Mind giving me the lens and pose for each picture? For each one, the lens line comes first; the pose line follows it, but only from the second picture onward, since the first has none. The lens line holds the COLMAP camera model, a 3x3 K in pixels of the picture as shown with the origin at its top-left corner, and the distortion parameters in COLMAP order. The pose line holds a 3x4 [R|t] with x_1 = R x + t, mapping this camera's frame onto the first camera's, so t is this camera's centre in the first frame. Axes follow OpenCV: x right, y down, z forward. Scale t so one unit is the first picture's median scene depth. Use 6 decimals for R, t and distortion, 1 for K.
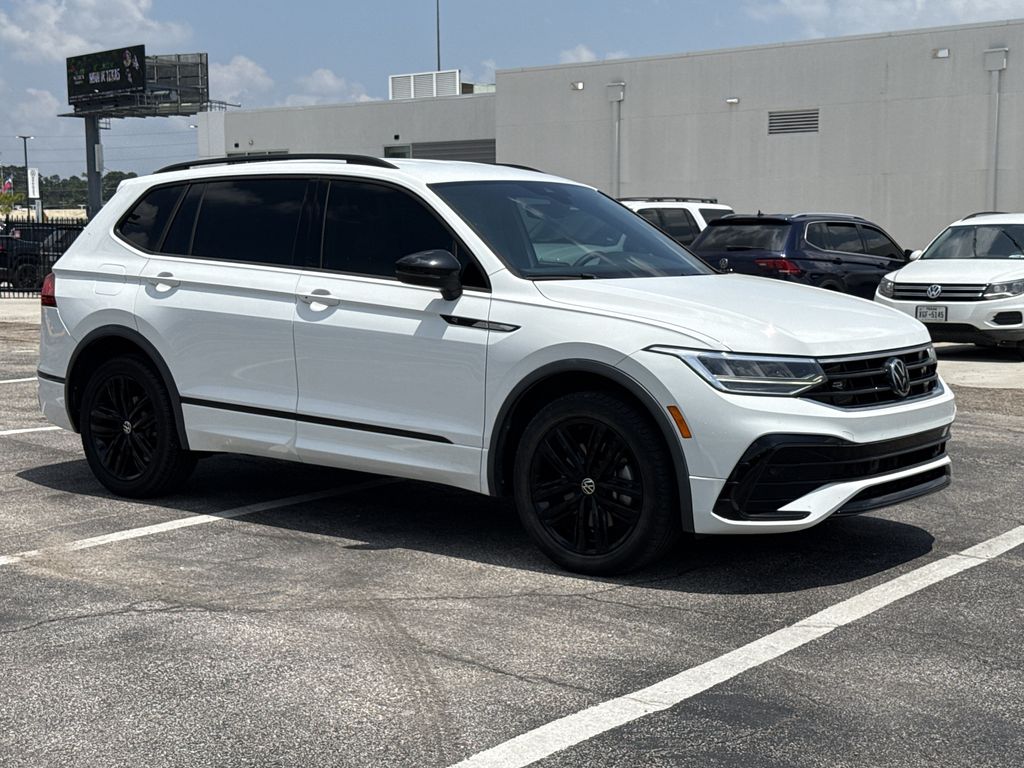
lens RADIAL K [[1586.9, 0, 445.3], [0, 1586.9, 387.7], [0, 0, 1]] dist [0.117837, 0.029254]
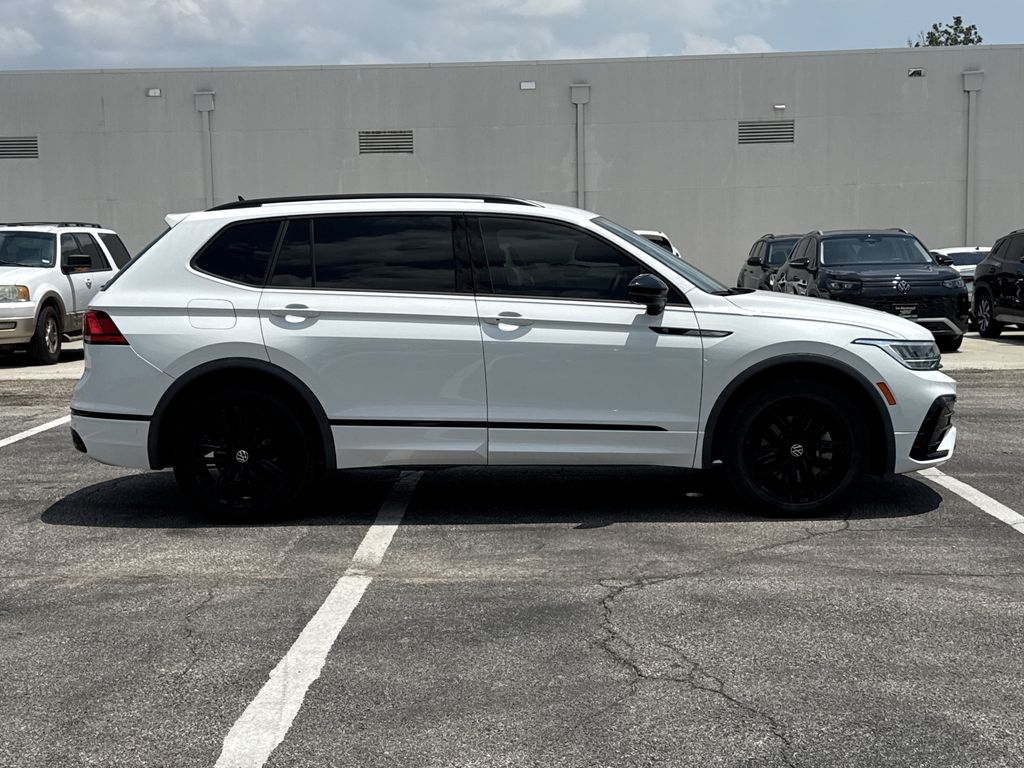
lens RADIAL K [[1497.4, 0, 512.0], [0, 1497.4, 384.0], [0, 0, 1]] dist [0.099679, 0.058655]
pose [[0.798355, -0.072856, 0.597764, -0.773244], [0.078264, 0.996788, 0.016962, -0.029614], [-0.597080, 0.033241, 0.801493, 0.135577]]
